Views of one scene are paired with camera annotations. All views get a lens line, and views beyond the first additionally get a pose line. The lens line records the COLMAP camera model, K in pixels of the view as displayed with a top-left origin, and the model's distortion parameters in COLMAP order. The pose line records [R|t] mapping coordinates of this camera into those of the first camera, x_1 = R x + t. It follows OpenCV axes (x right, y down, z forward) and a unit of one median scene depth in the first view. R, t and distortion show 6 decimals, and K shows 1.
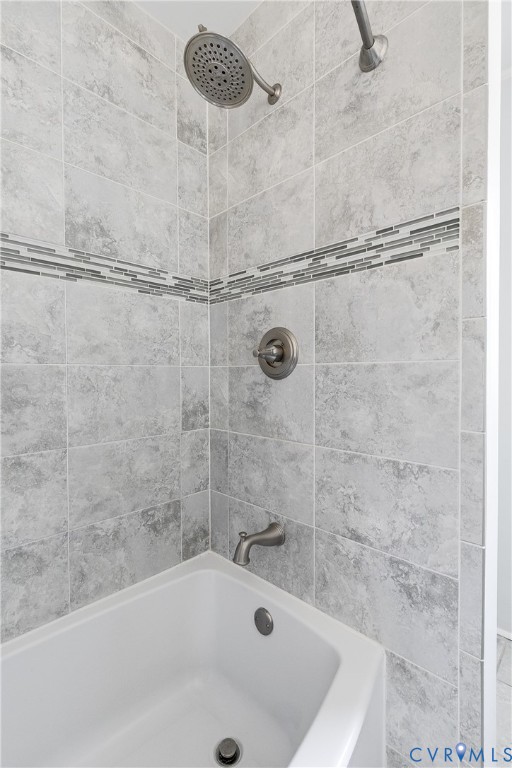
lens RADIAL K [[348.2, 0, 256.1], [0, 348.2, 382.4], [0, 0, 1]] dist [0.006882, -0.002225]
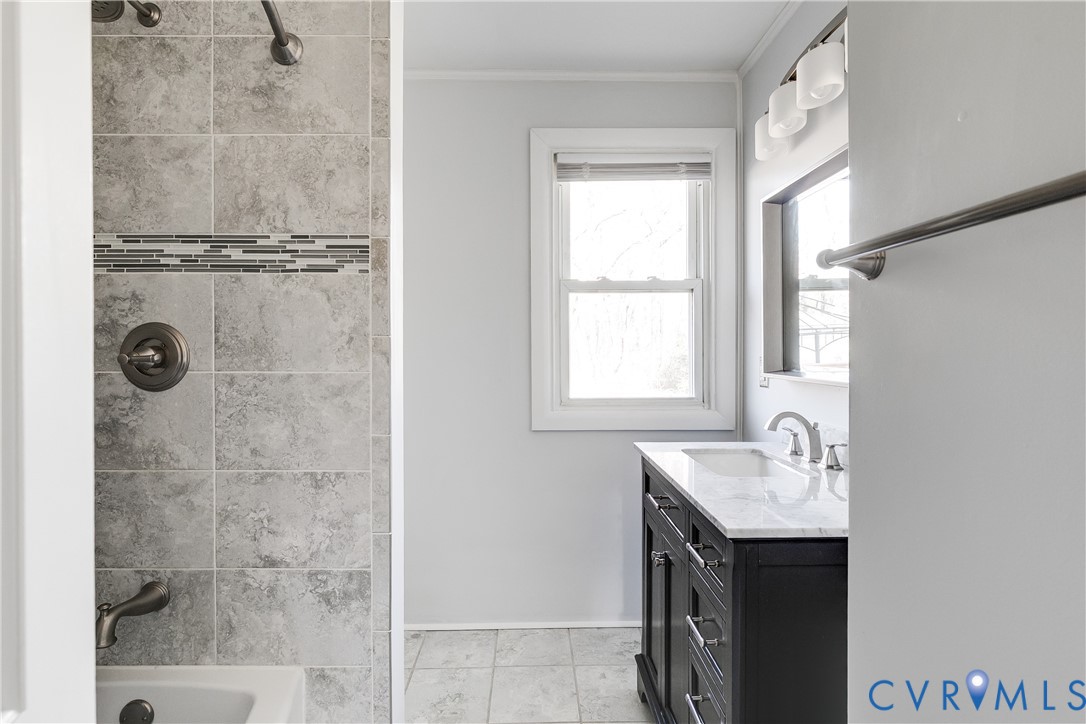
lens RADIAL K [[534.6, 0, 540.1], [0, 534.6, 359.5], [0, 0, 1]] dist [-0.012777, 0.001562]
pose [[0.692383, -0.001449, 0.721529, -0.232262], [0.010299, 0.999916, -0.007875, -0.072284], [-0.721456, 0.012883, 0.692340, -0.488876]]
